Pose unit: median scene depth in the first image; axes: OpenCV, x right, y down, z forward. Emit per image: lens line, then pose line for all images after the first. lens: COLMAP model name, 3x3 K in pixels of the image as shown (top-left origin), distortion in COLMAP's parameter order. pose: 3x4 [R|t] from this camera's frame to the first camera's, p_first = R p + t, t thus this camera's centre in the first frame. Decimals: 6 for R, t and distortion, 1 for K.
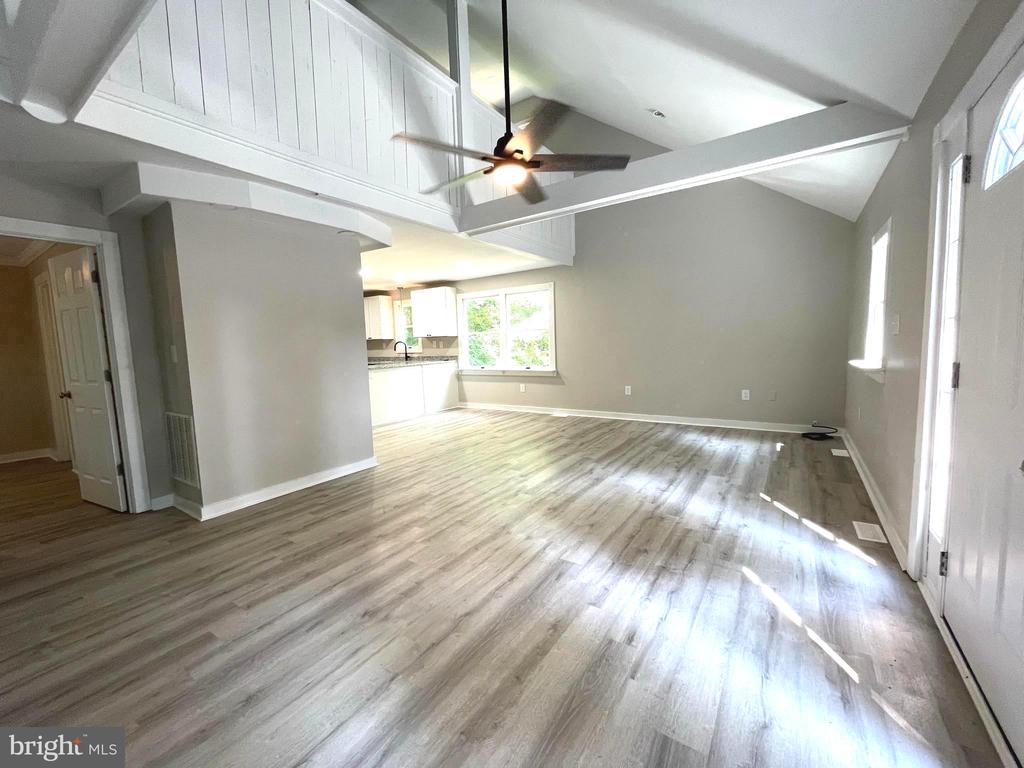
lens RADIAL K [[415.5, 0, 508.9], [0, 415.5, 382.9], [0, 0, 1]] dist [0.001360, 0.000703]
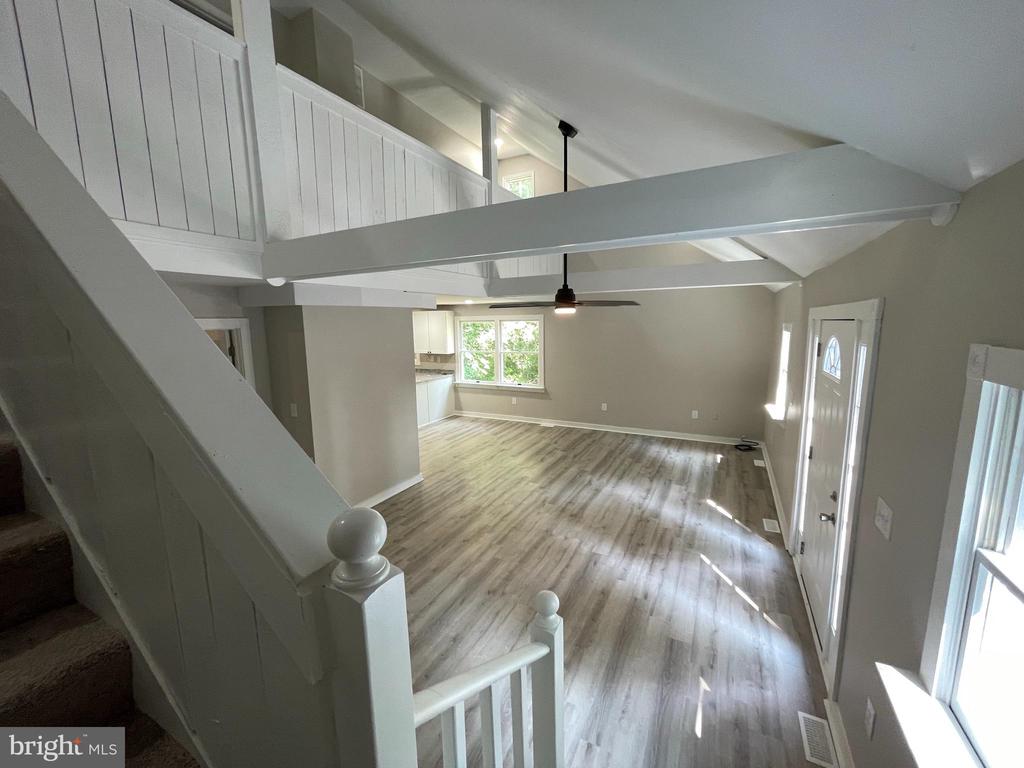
lens RADIAL K [[415.5, 0, 508.9], [0, 415.5, 382.9], [0, 0, 1]] dist [0.001360, 0.000703]
pose [[0.993125, -0.000411, 0.117057, -0.269437], [-0.005207, 0.998849, 0.047685, -0.212215], [-0.116941, -0.047966, 0.991980, -0.364282]]
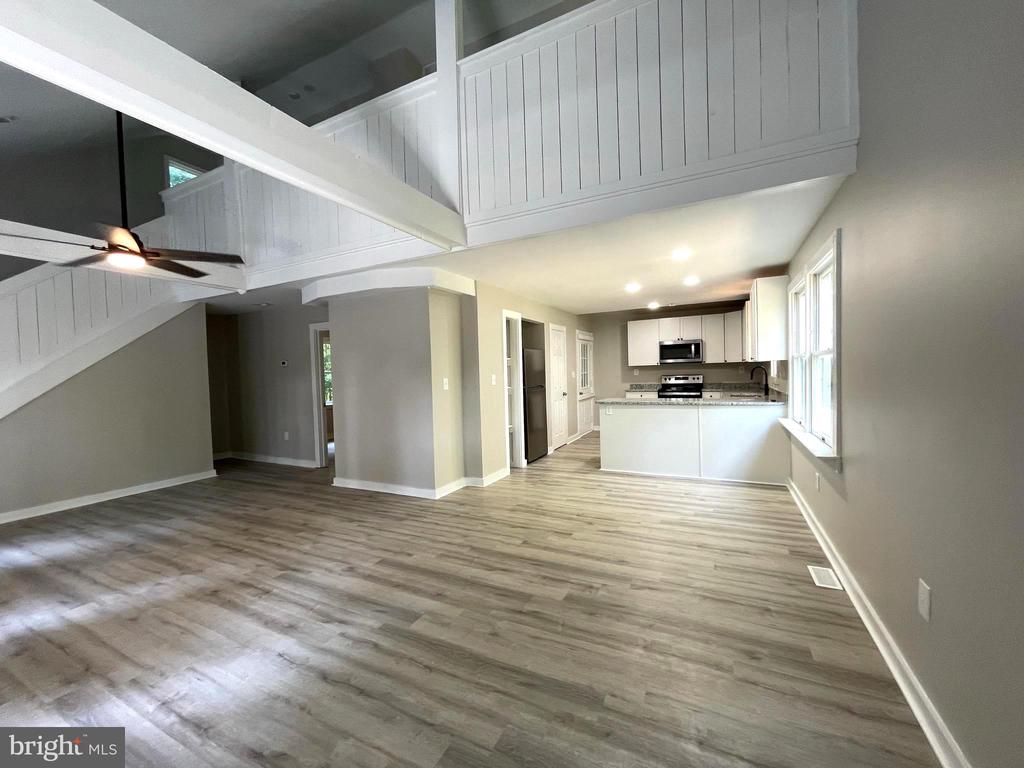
lens RADIAL K [[415.5, 0, 508.9], [0, 415.5, 382.9], [0, 0, 1]] dist [0.001360, 0.000703]
pose [[0.131928, 0.057030, -0.989617, 0.945681], [-0.071631, 0.996282, 0.047865, -0.203135], [0.988668, 0.064572, 0.135522, 1.357690]]
